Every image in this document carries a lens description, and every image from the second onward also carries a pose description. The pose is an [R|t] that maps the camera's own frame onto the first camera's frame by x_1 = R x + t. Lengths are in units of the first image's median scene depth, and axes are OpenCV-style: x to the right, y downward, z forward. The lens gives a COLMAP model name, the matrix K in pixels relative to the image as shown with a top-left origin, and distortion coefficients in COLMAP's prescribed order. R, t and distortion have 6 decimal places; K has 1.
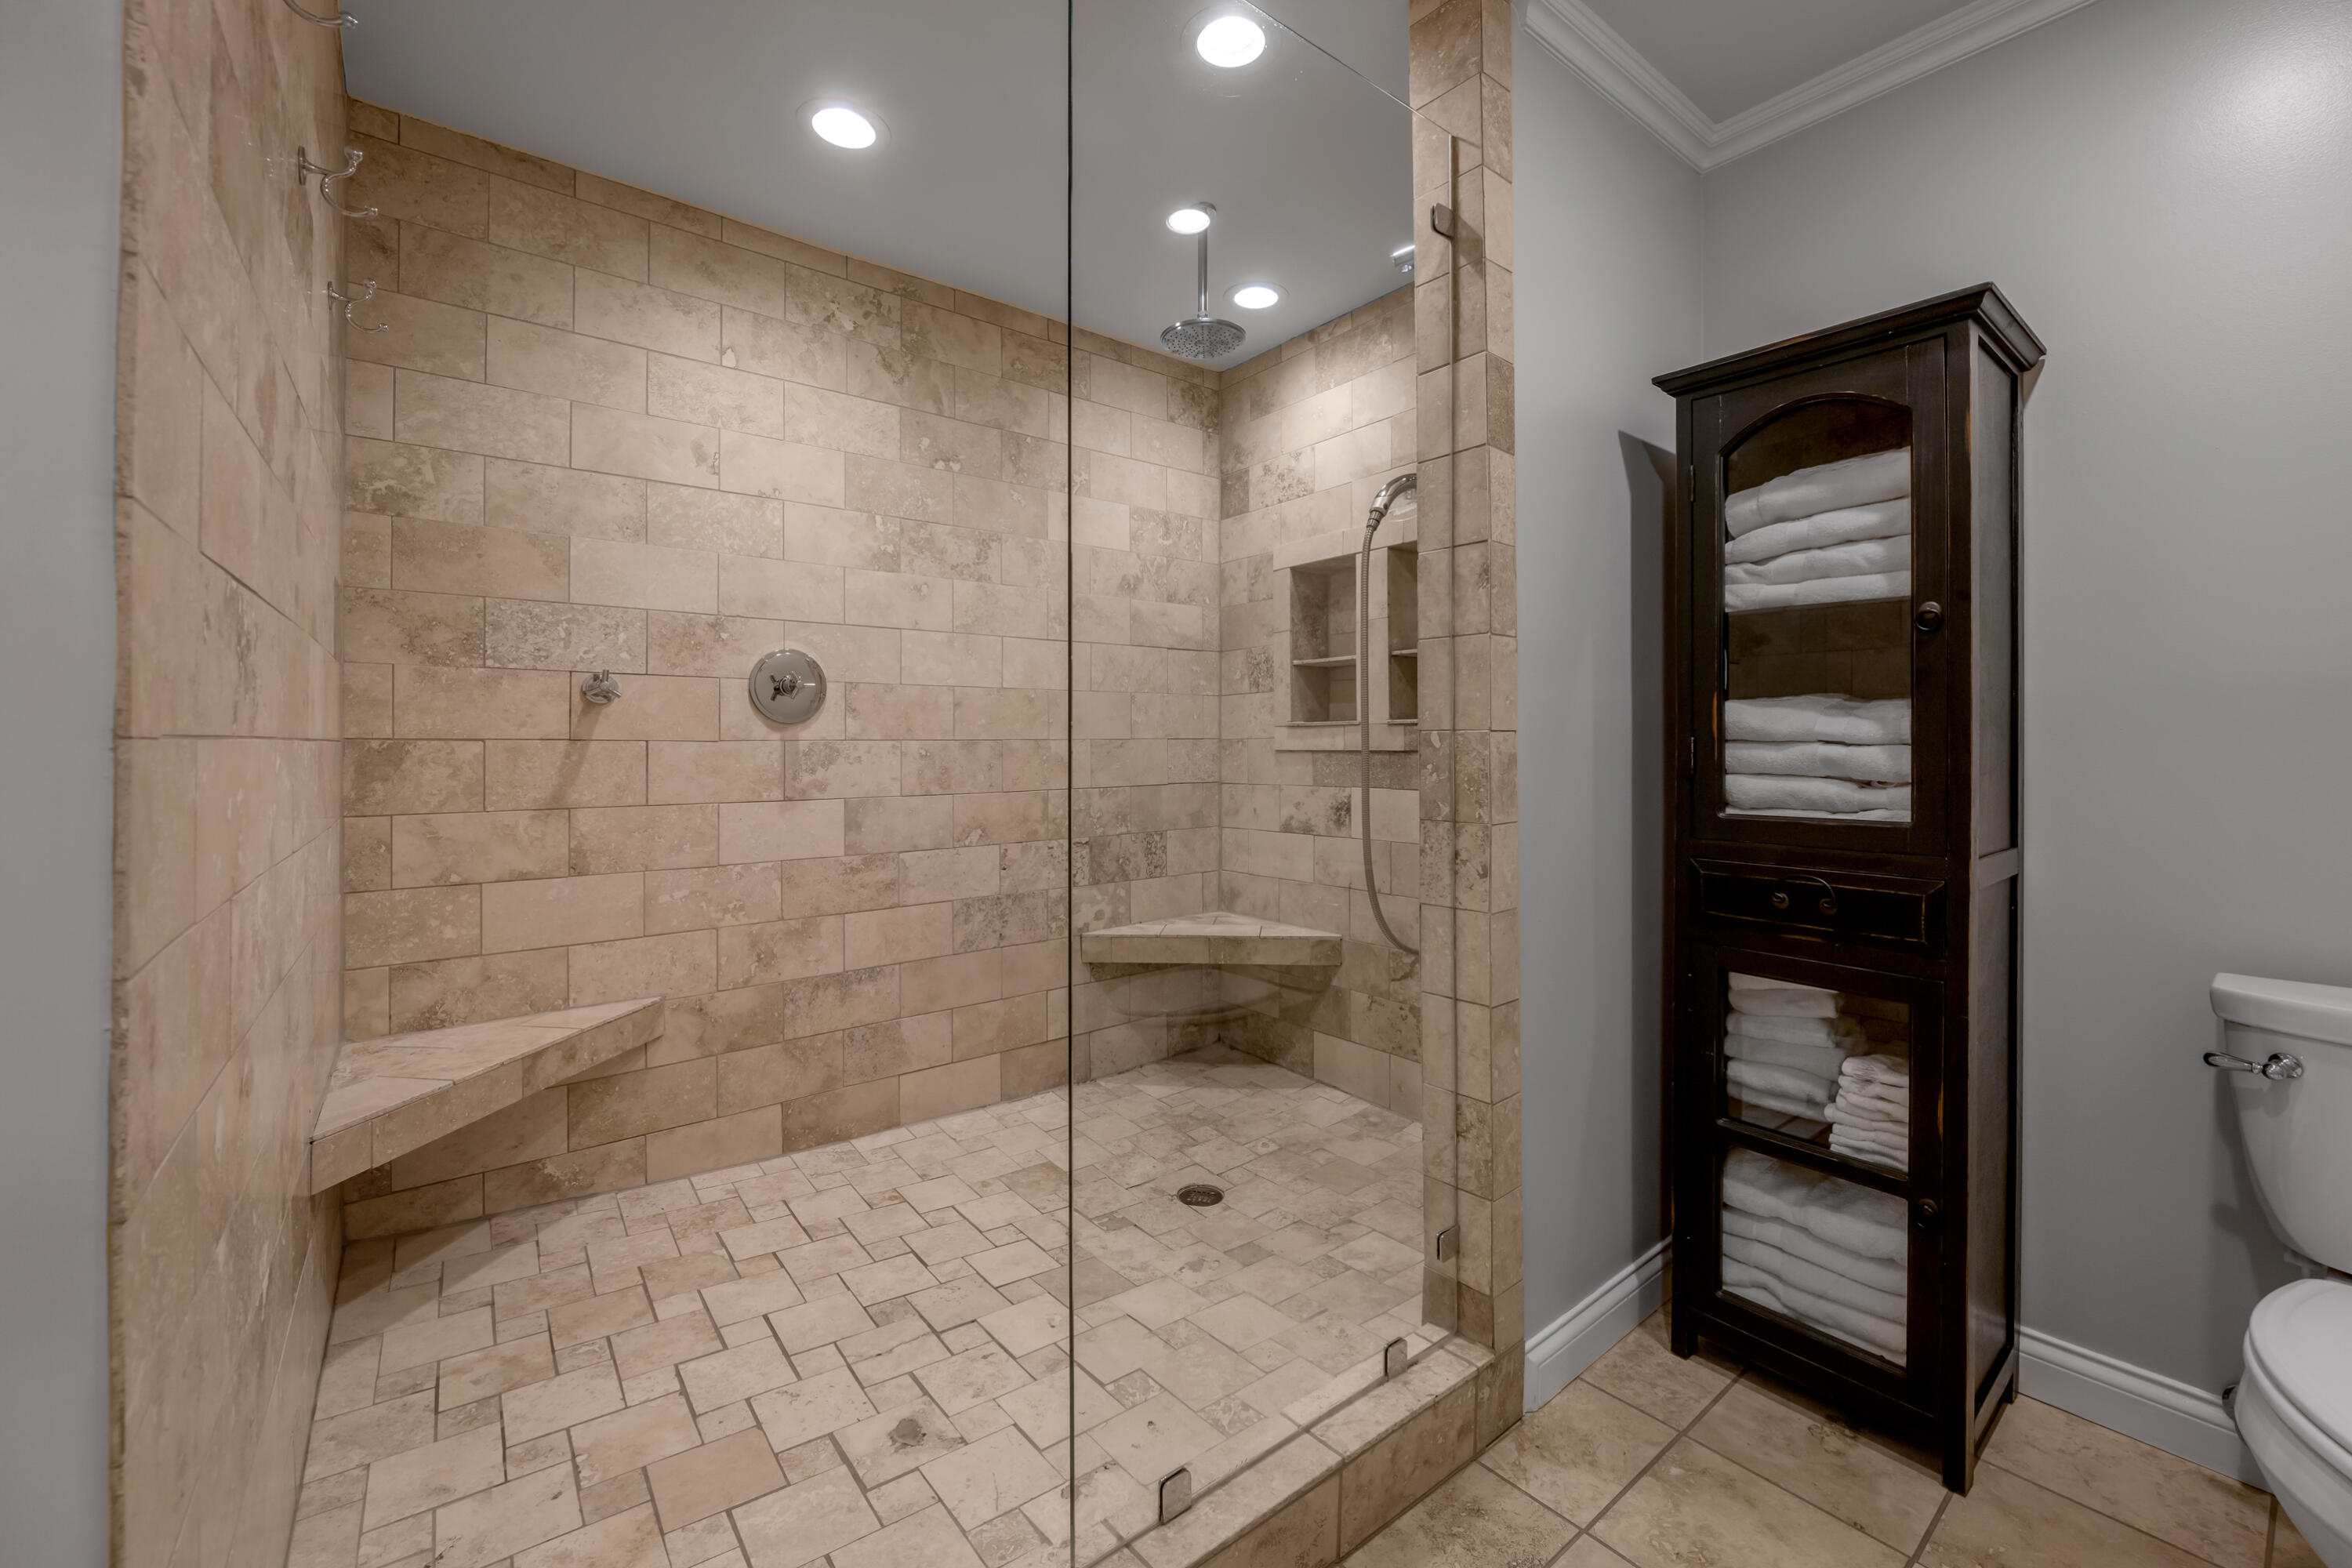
lens RADIAL K [[949.1, 0, 1186.7], [0, 949.1, 736.5], [0, 0, 1]] dist [-0.003155, -0.000244]
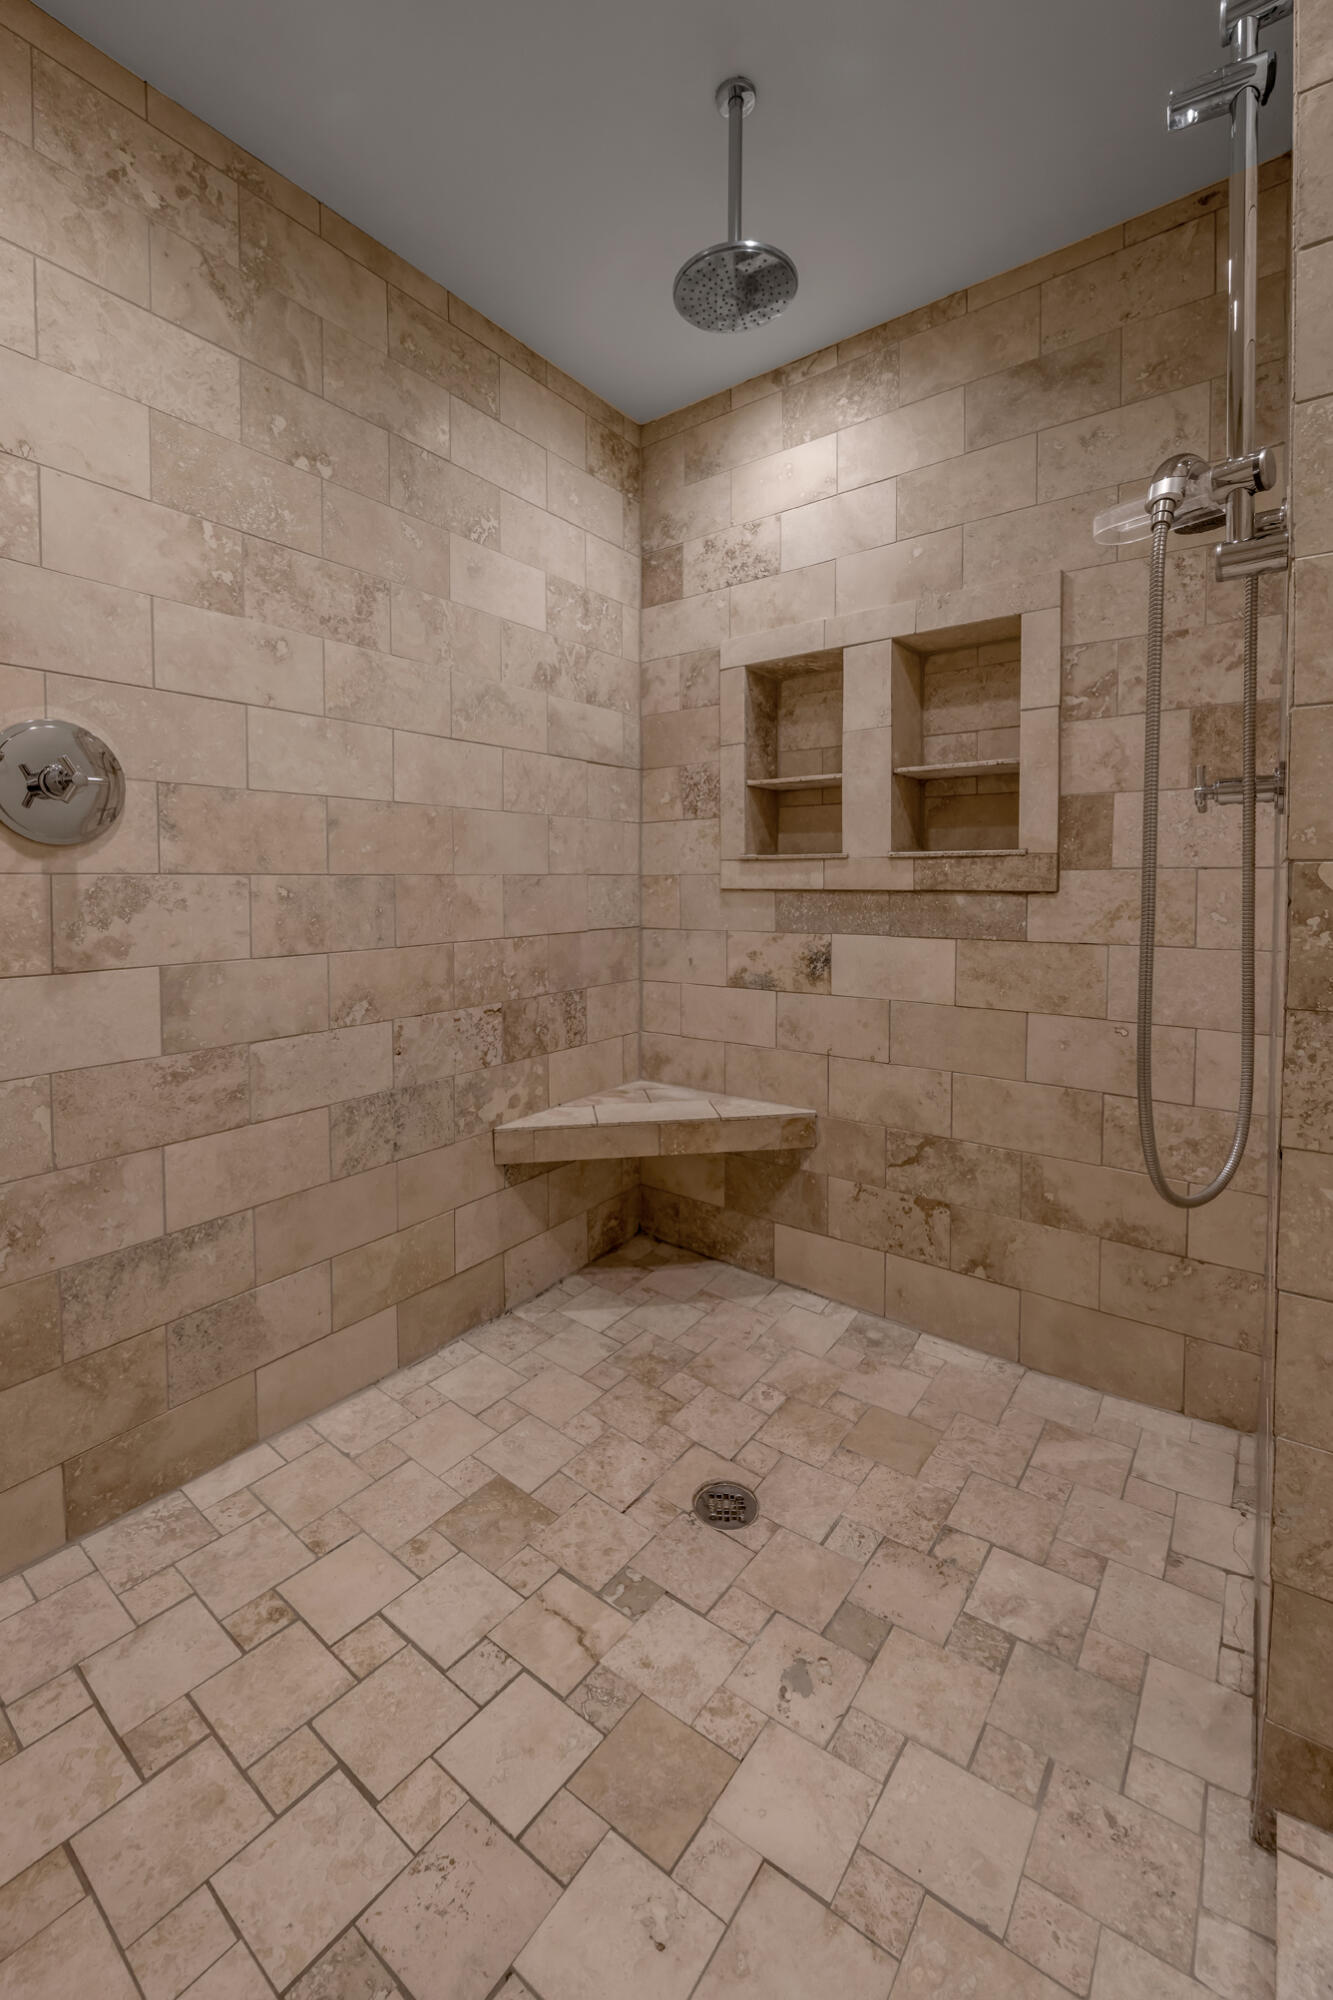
lens RADIAL K [[832.5, 0, 652.0], [0, 832.5, 910.8], [0, 0, 1]] dist [-0.005081, 0.000006]
pose [[0.970811, -0.005848, 0.239774, -0.175012], [-0.004741, 0.999040, 0.043561, 0.002826], [-0.239798, -0.043426, 0.969851, 0.385861]]
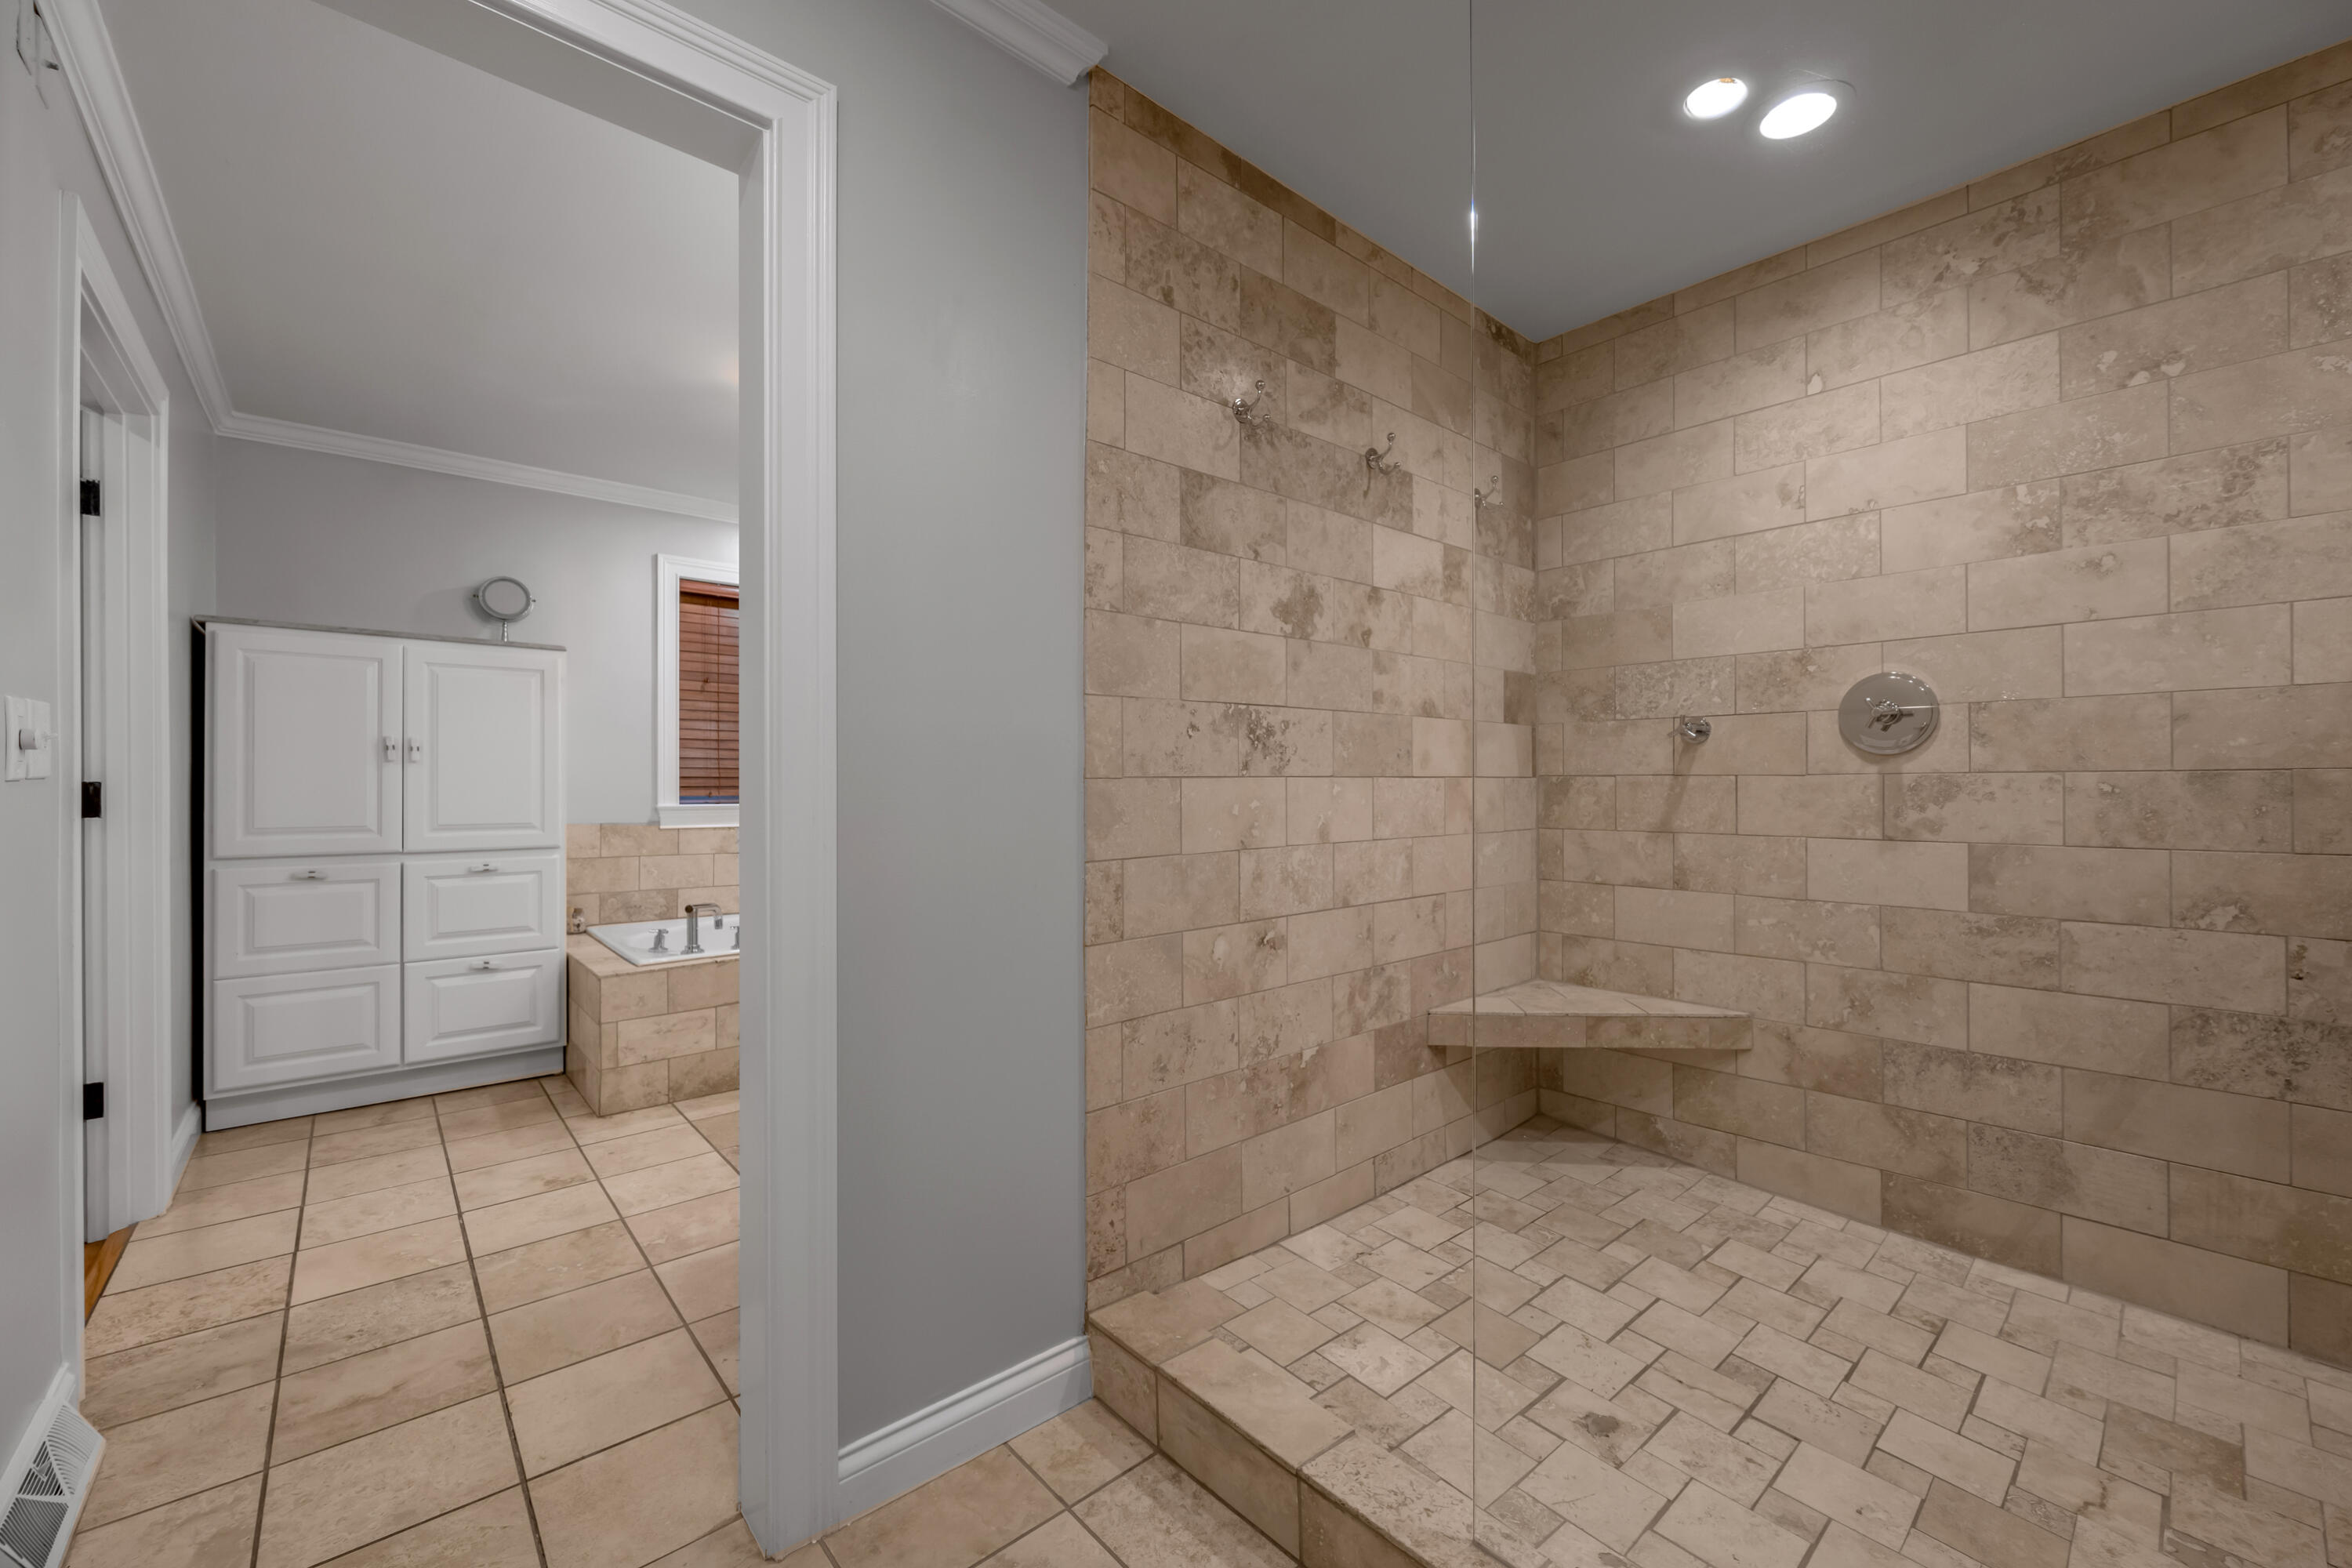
lens RADIAL K [[935.3, 0, 1199.3], [0, 935.3, 781.3], [0, 0, 1]] dist [-0.002212, -0.000186]
pose [[0.063845, -0.000826, -0.997959, 0.411709], [0.011402, 0.999935, -0.000098, 0.003940], [0.997895, -0.011373, 0.063850, 0.278699]]
